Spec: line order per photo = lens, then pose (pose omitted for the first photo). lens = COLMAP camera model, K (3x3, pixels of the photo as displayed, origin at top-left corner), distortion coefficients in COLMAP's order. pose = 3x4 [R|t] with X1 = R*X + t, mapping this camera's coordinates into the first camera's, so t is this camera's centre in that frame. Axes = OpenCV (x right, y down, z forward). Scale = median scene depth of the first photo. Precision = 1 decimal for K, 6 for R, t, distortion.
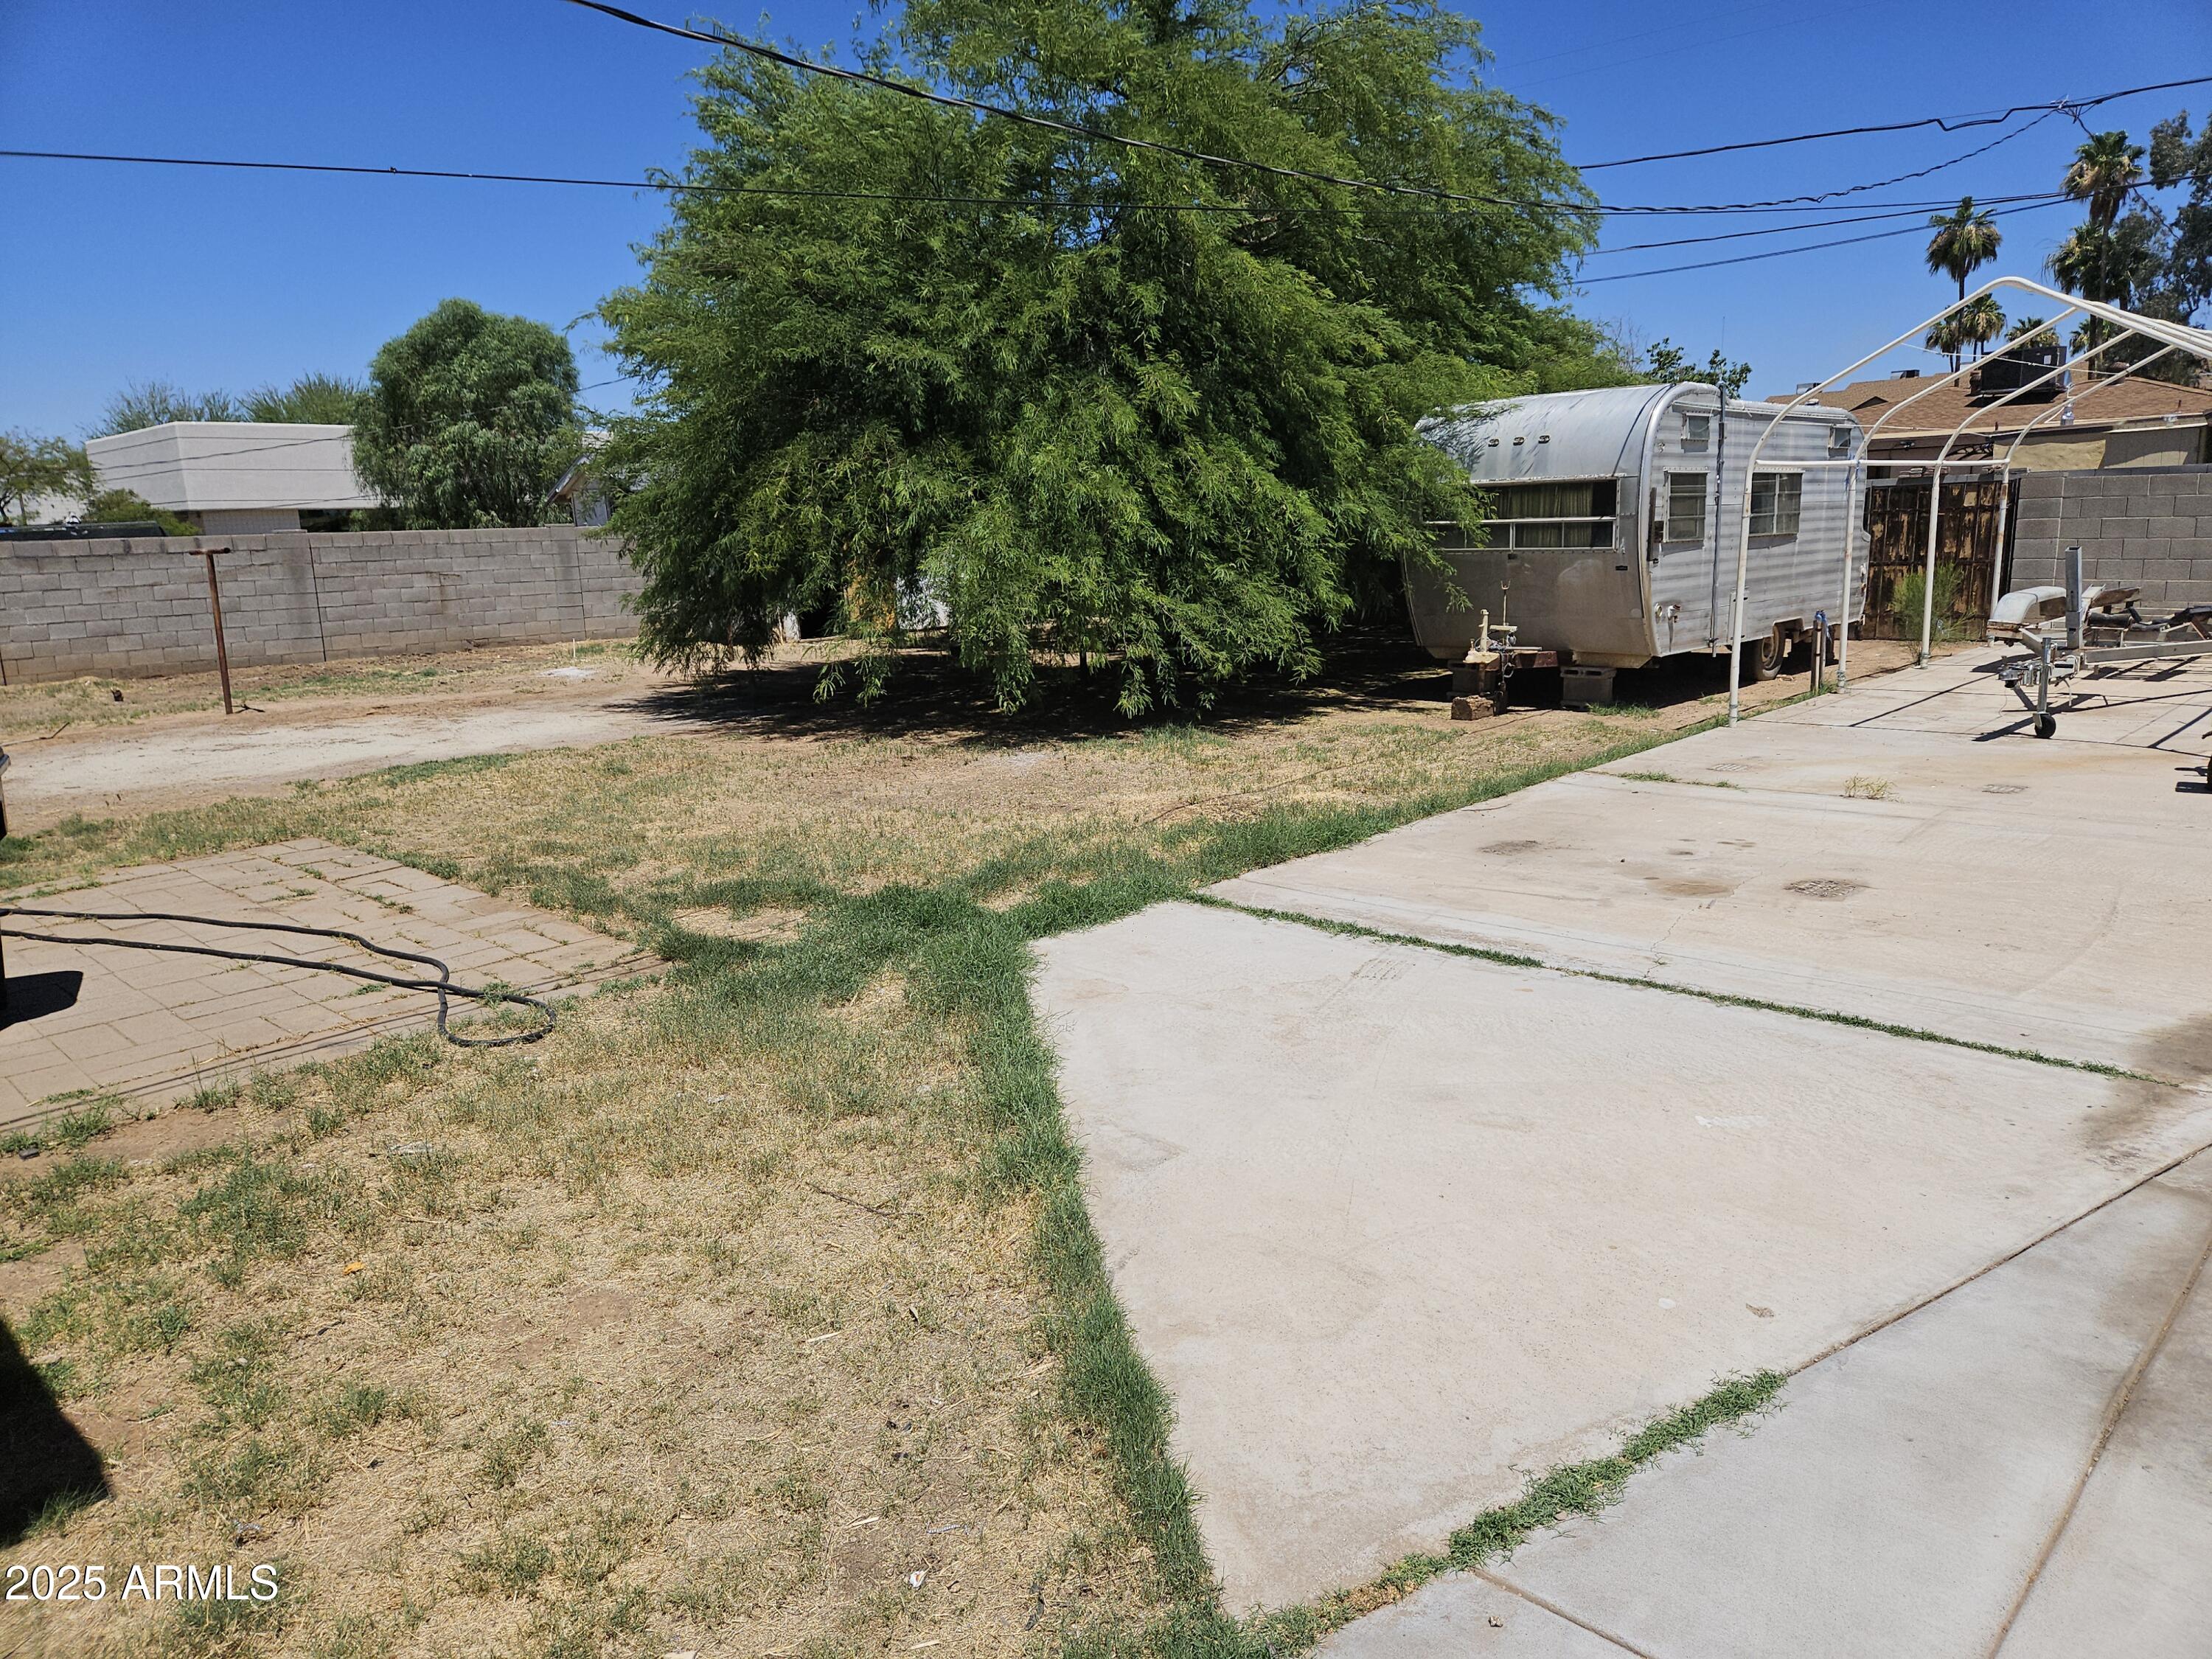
lens RADIAL K [[1478.1, 0, 1117.8], [0, 1478.1, 825.9], [0, 0, 1]] dist [0.084533, -0.074193]
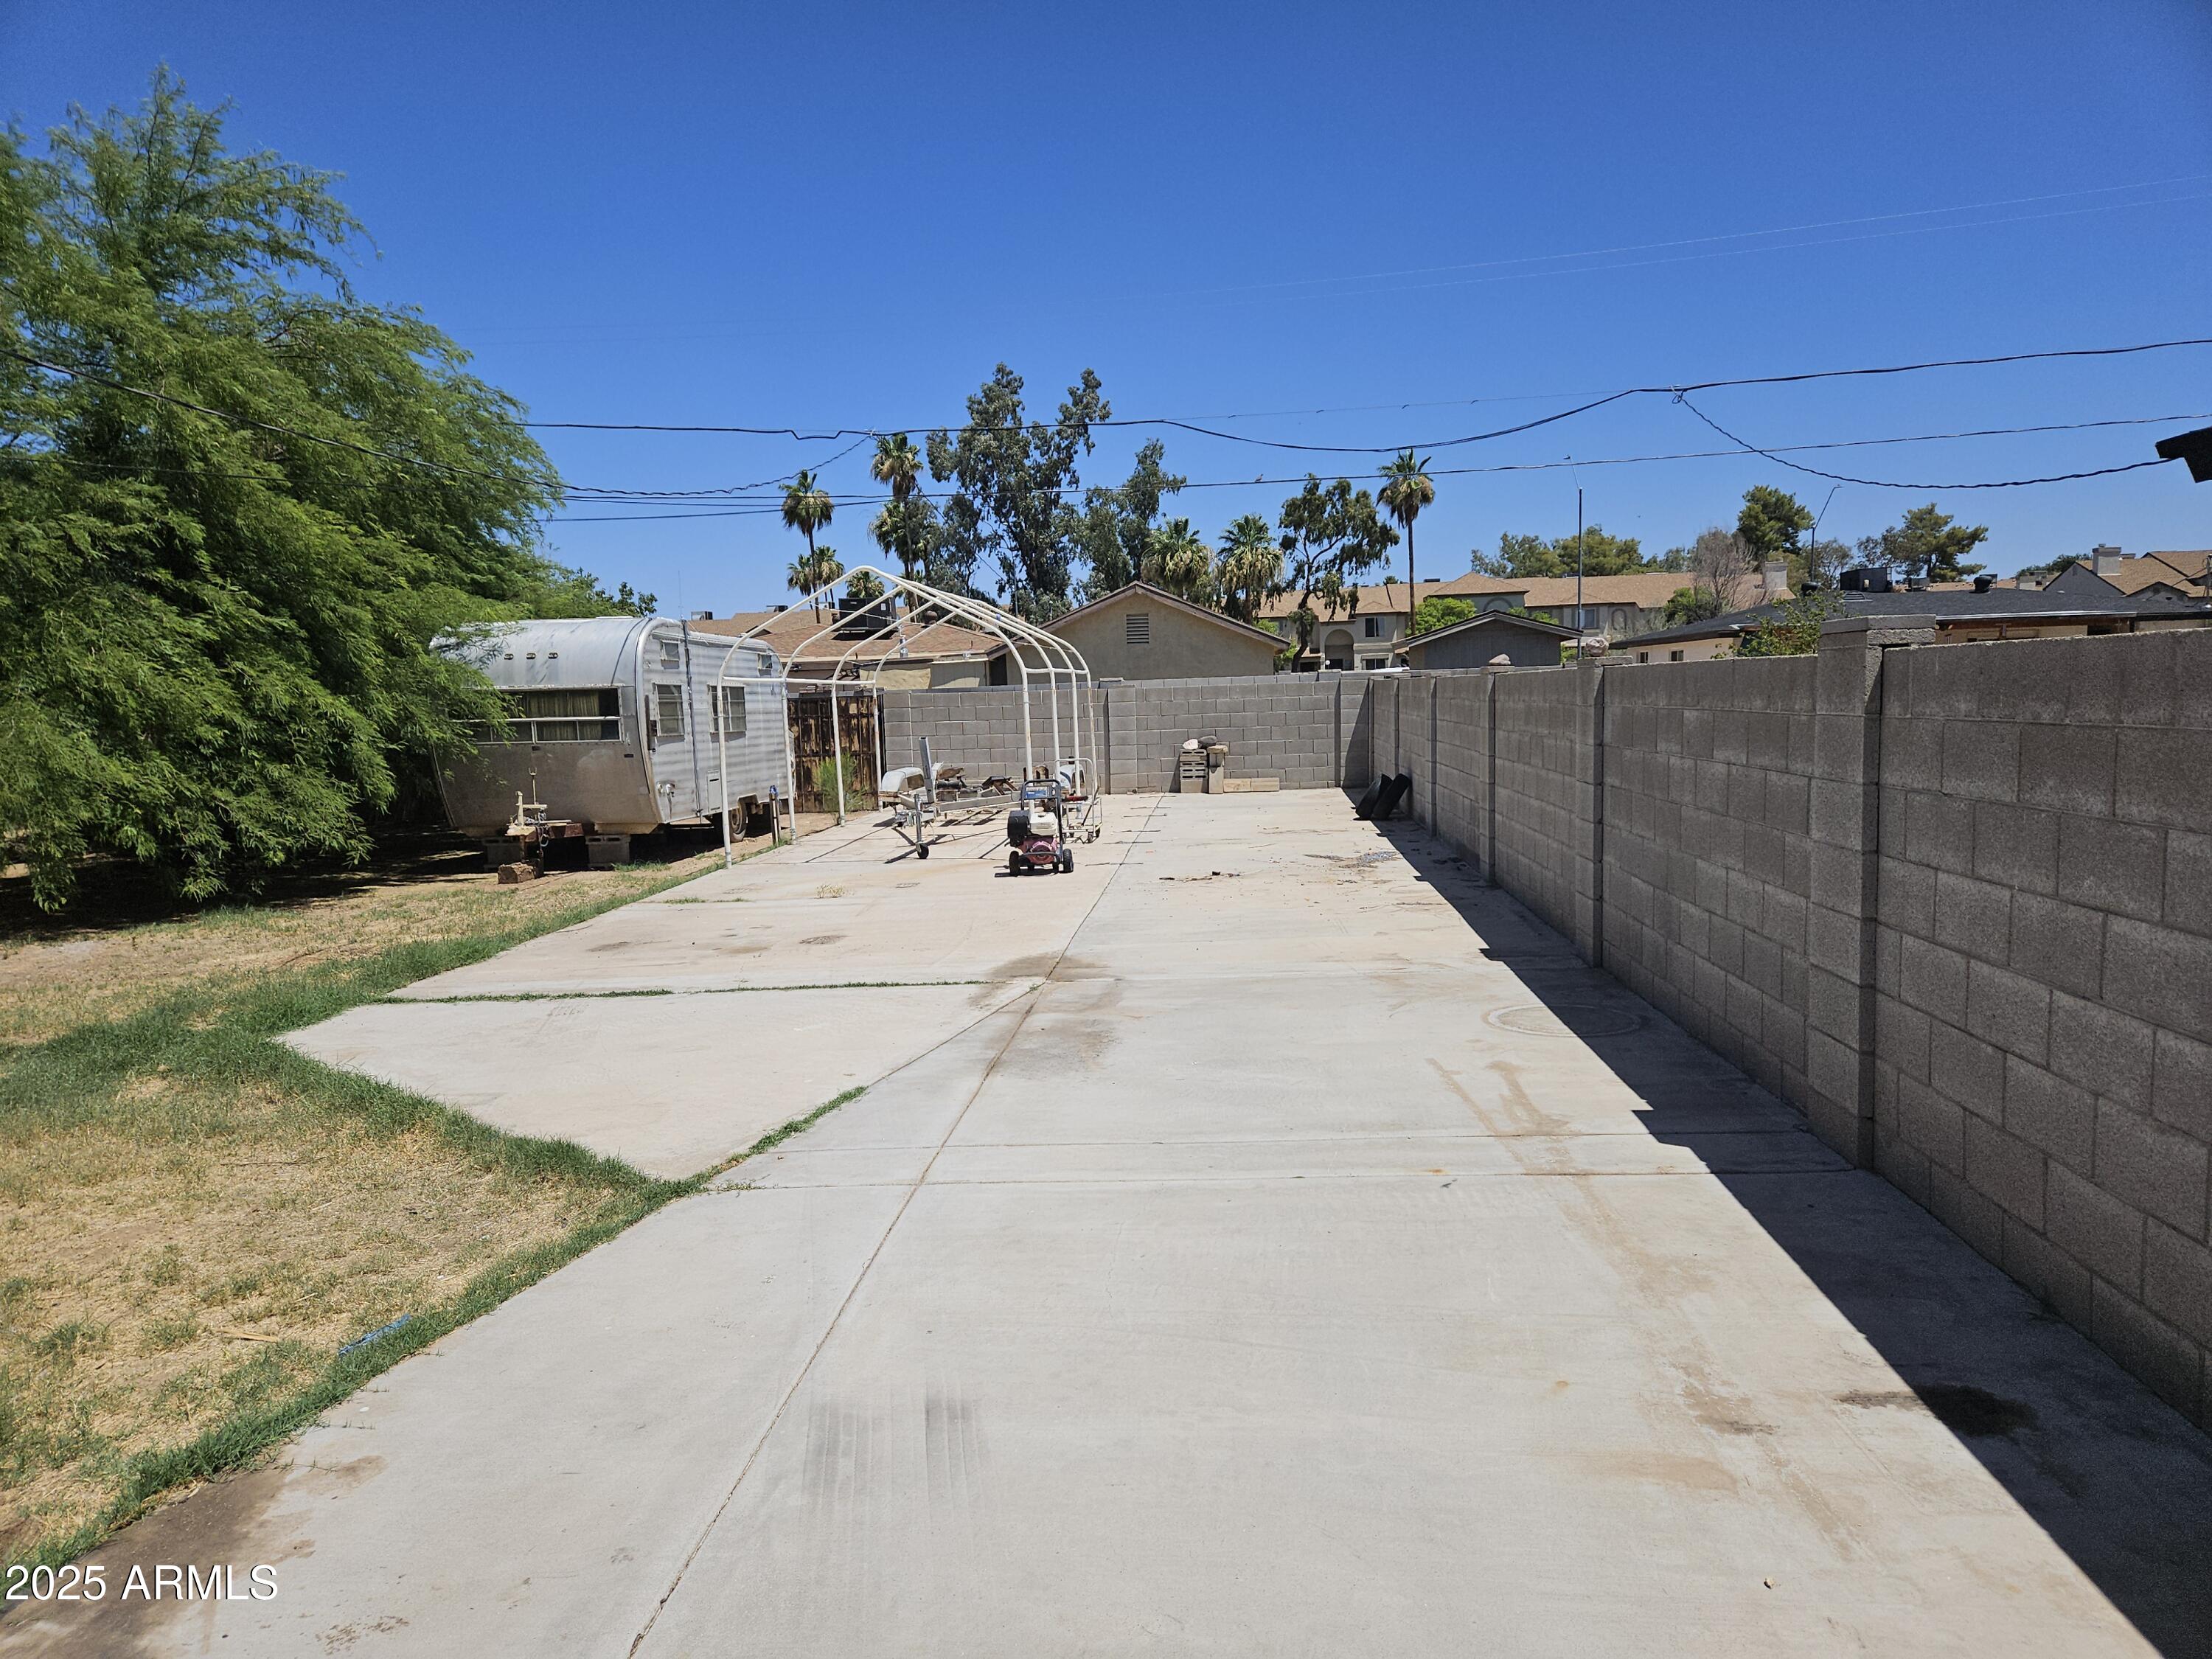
lens RADIAL K [[1492.9, 0, 1108.1], [0, 1492.9, 841.2], [0, 0, 1]] dist [0.102253, -0.091183]
pose [[0.775379, -0.055537, 0.629050, -0.251786], [0.136607, 0.987290, -0.081220, 0.094709], [-0.616544, 0.148909, 0.773110, -0.376949]]
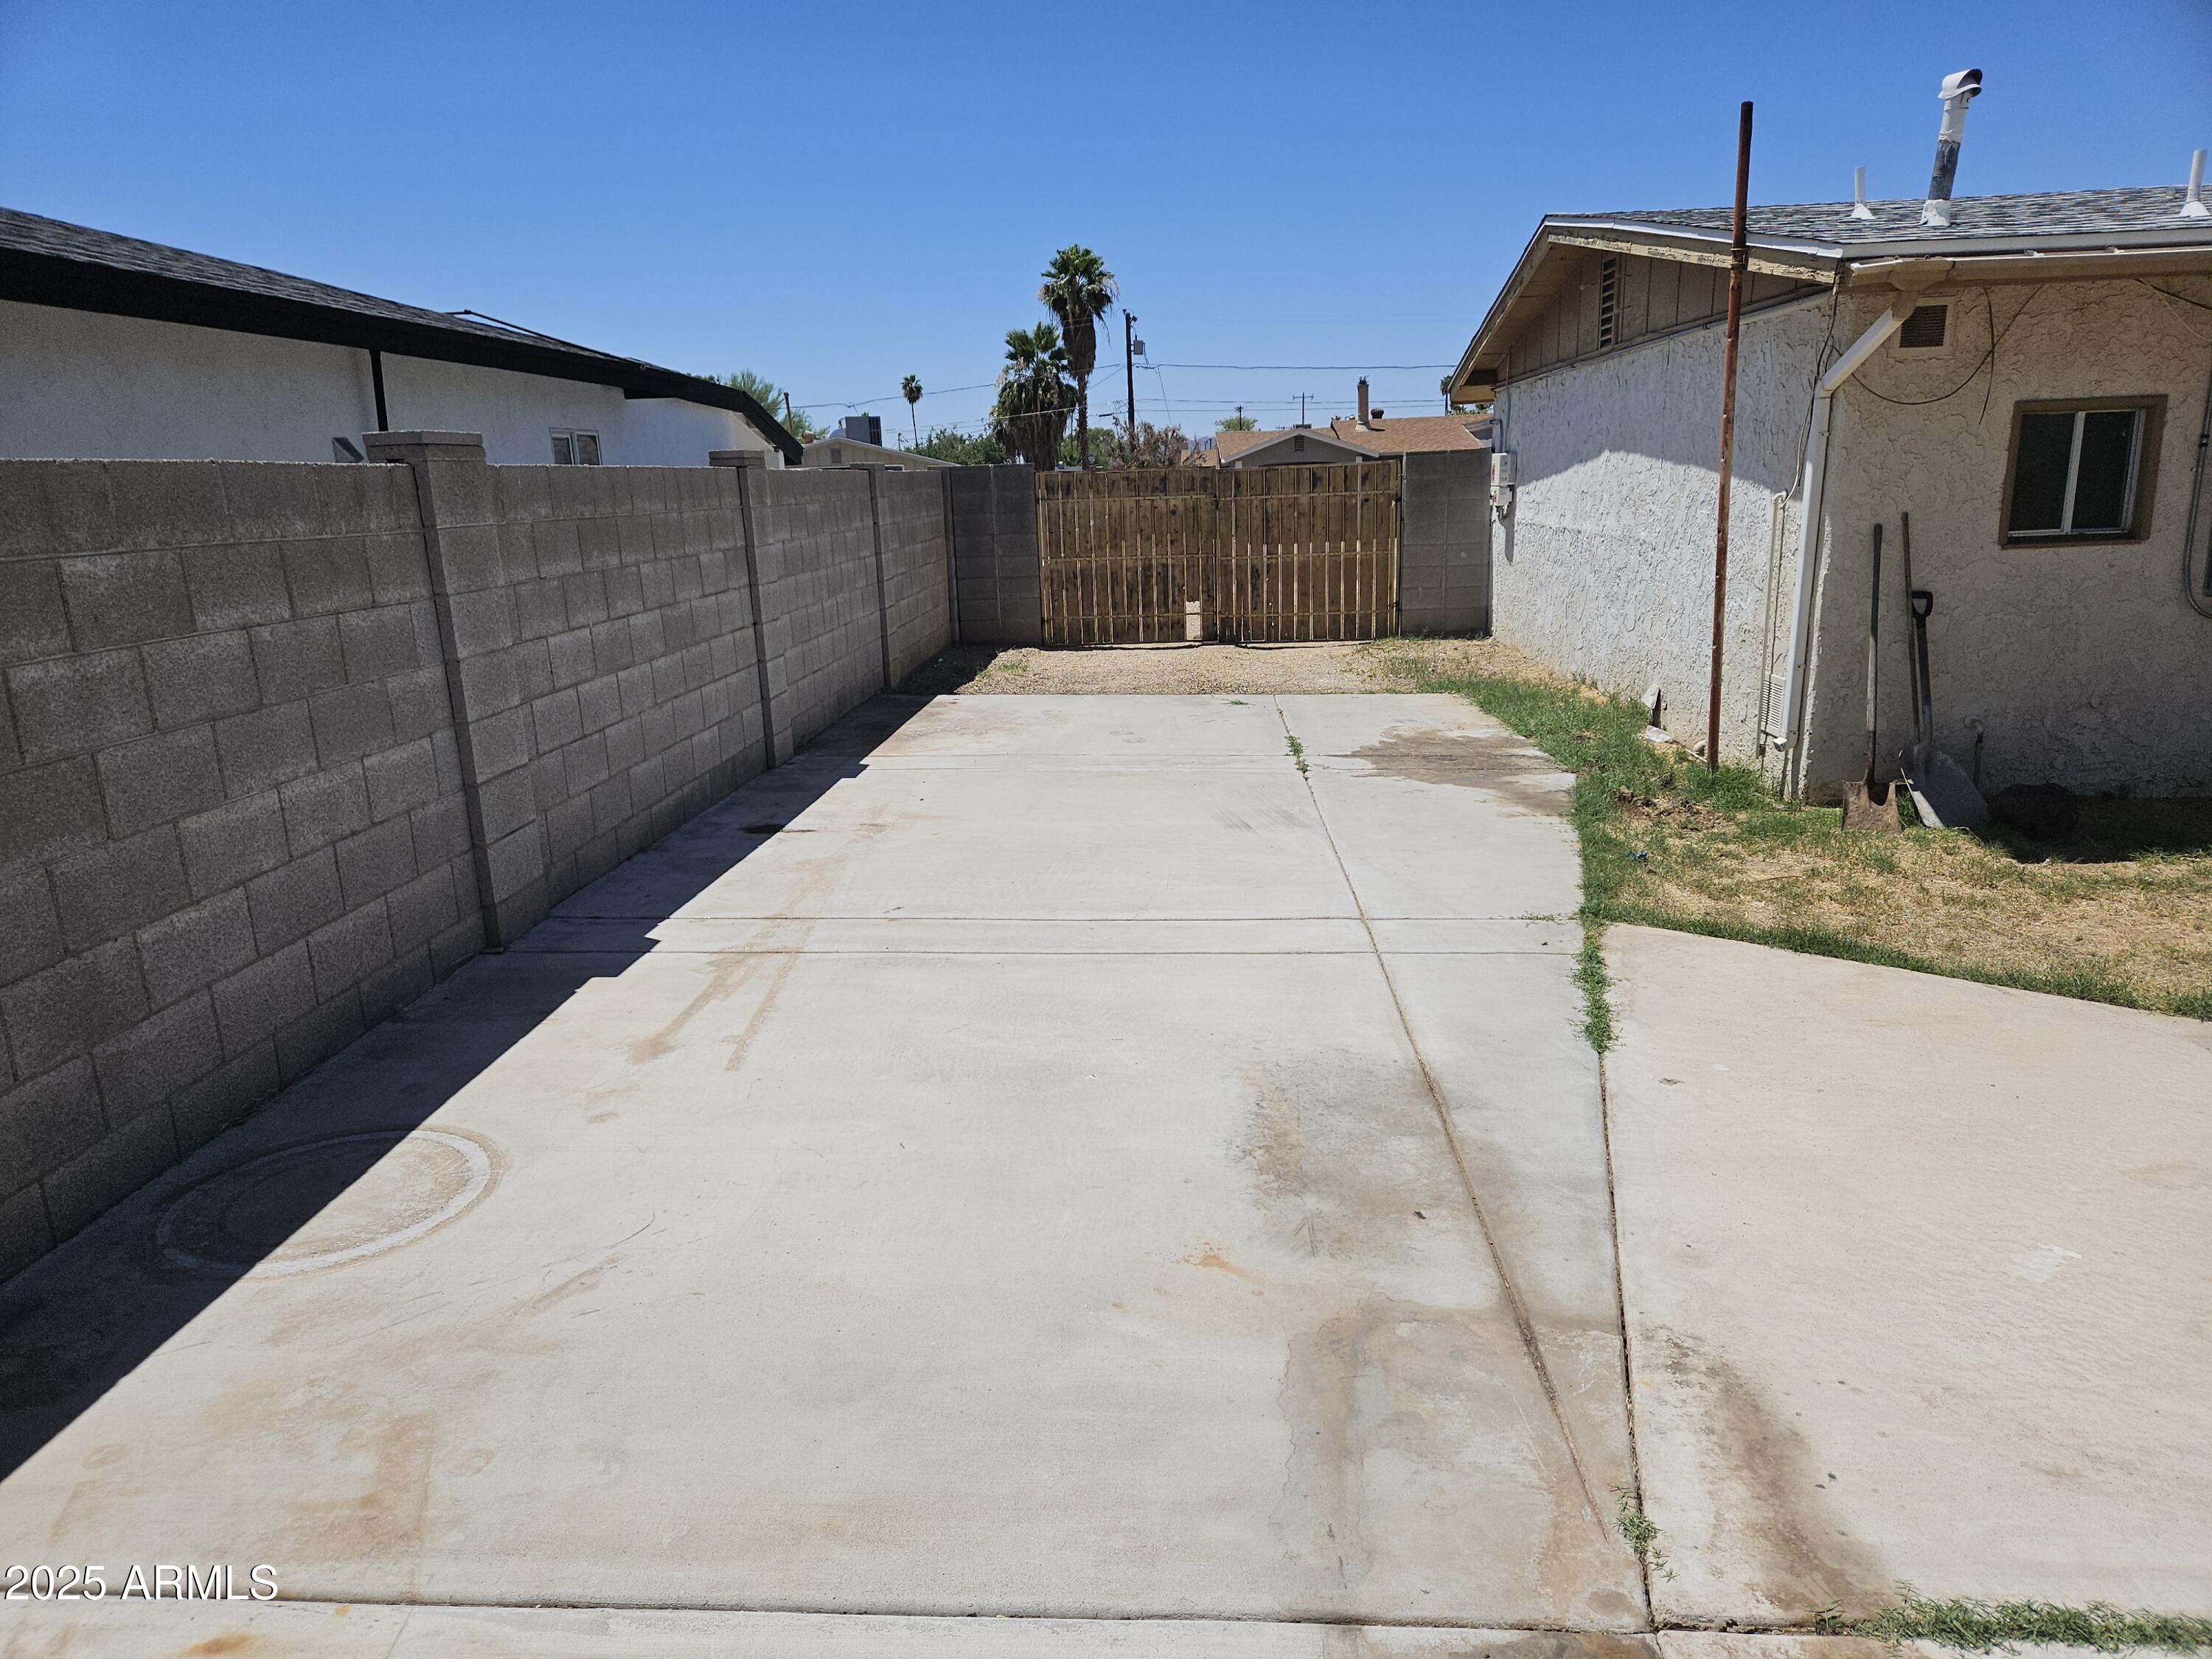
lens RADIAL K [[1464.8, 0, 1105.1], [0, 1464.8, 854.8], [0, 0, 1]] dist [0.087005, -0.070360]
pose [[-0.754882, 0.217203, -0.618851, 0.642014], [-0.078926, 0.906629, 0.414482, -0.136695], [0.651094, 0.361728, -0.667255, 0.619733]]
